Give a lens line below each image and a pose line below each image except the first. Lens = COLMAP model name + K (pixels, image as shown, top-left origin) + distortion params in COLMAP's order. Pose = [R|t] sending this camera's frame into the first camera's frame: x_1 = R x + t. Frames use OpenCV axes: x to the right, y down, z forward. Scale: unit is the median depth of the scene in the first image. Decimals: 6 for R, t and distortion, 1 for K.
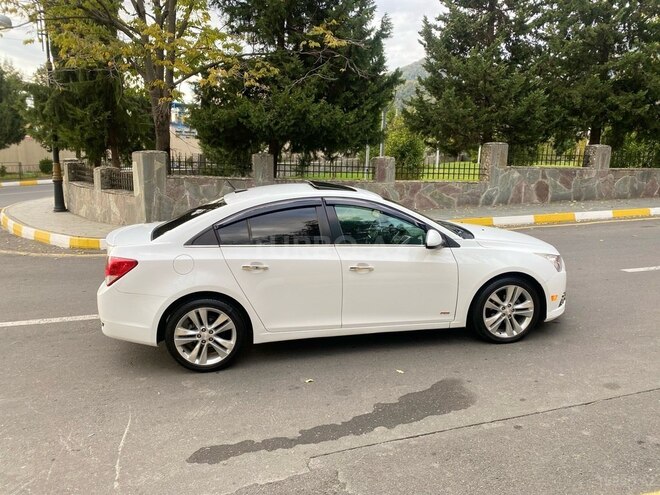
lens RADIAL K [[500.5, 0, 331.7], [0, 500.5, 246.7], [0, 0, 1]] dist [0.008555, -0.002246]
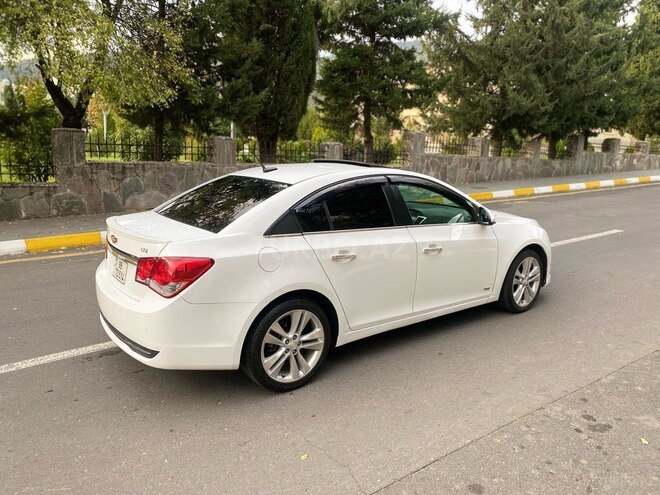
lens RADIAL K [[500.5, 0, 331.7], [0, 500.5, 246.7], [0, 0, 1]] dist [0.008555, -0.002246]
pose [[0.891789, -0.068228, 0.447277, -0.518747], [0.066483, 0.997595, 0.019619, 0.006163], [-0.447540, 0.012241, 0.894180, 0.238630]]
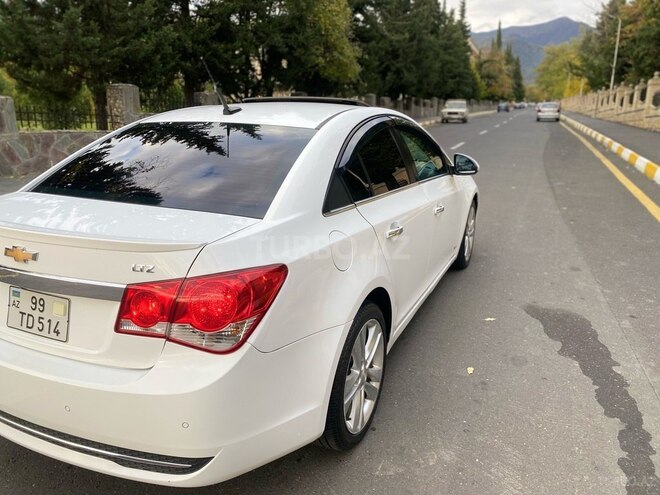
lens RADIAL K [[500.5, 0, 331.7], [0, 500.5, 246.7], [0, 0, 1]] dist [0.008555, -0.002246]
pose [[0.561021, -0.208326, 0.801159, -0.638668], [0.148366, 0.977449, 0.150272, -0.039319], [-0.814397, 0.034559, 0.579278, 0.678148]]
